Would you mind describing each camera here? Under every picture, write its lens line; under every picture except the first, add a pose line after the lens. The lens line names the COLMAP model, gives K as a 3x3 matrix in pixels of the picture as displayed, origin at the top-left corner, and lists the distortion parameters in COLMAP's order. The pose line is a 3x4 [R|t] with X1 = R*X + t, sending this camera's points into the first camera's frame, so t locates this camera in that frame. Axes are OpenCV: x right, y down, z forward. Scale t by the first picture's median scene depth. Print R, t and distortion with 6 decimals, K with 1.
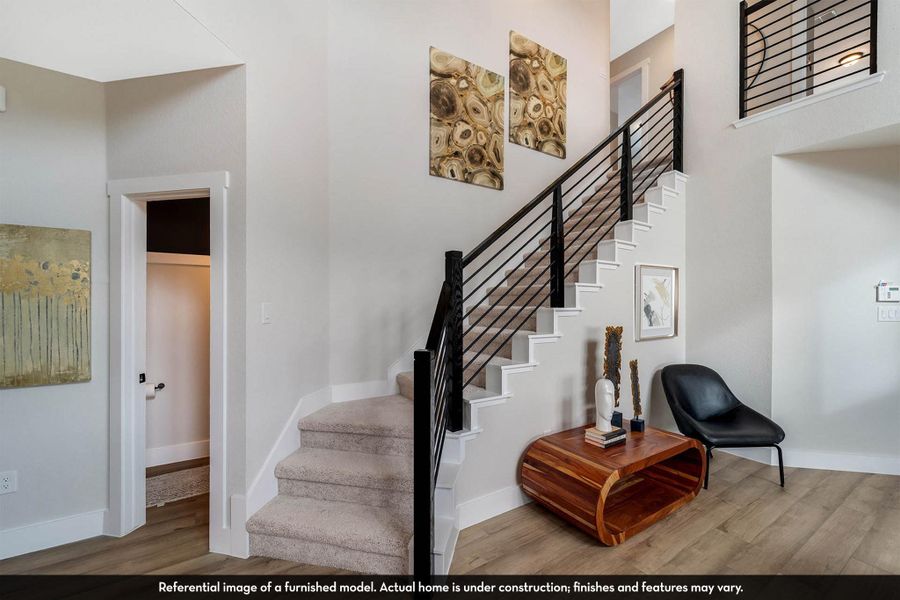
lens RADIAL K [[369.7, 0, 453.3], [0, 369.7, 306.3], [0, 0, 1]] dist [-0.002730, -0.000297]
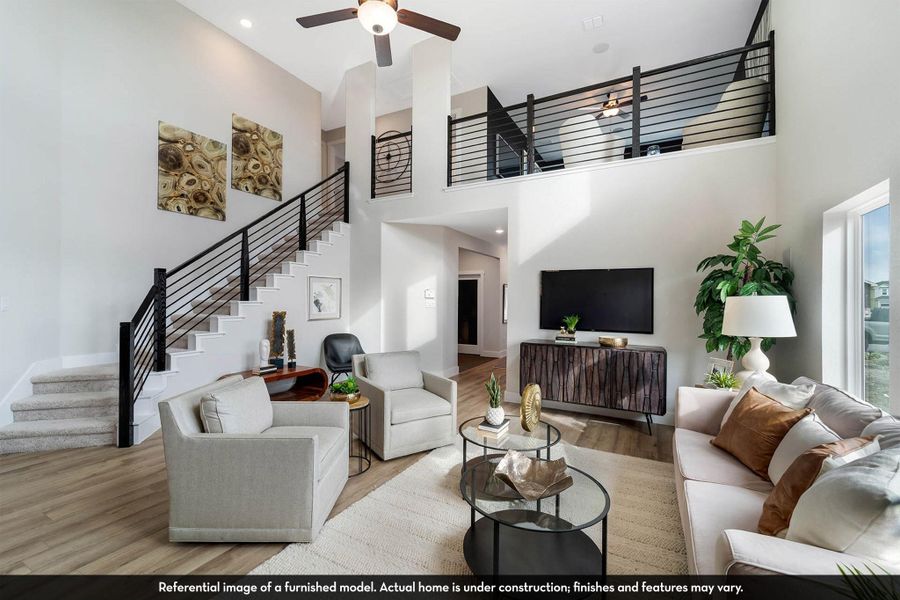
lens RADIAL K [[369.7, 0, 457.3], [0, 369.7, 297.0], [0, 0, 1]] dist [-0.002730, -0.000297]
pose [[0.875782, 0.005777, 0.482672, 0.259415], [-0.000861, 0.999945, -0.010406, 0.001775], [-0.482706, 0.008698, 0.875739, -0.799355]]
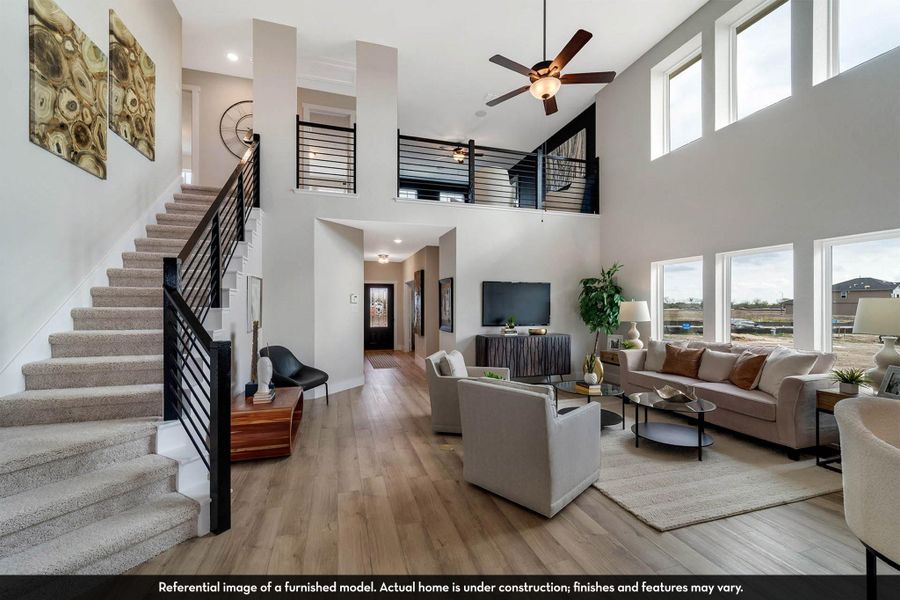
lens RADIAL K [[369.7, 0, 450.7], [0, 369.7, 304.3], [0, 0, 1]] dist [-0.002730, -0.000297]
pose [[0.273574, -0.002082, 0.961849, -0.557963], [0.007786, 0.999970, -0.000050, -0.001752], [-0.961820, 0.007502, 0.273582, -0.070131]]
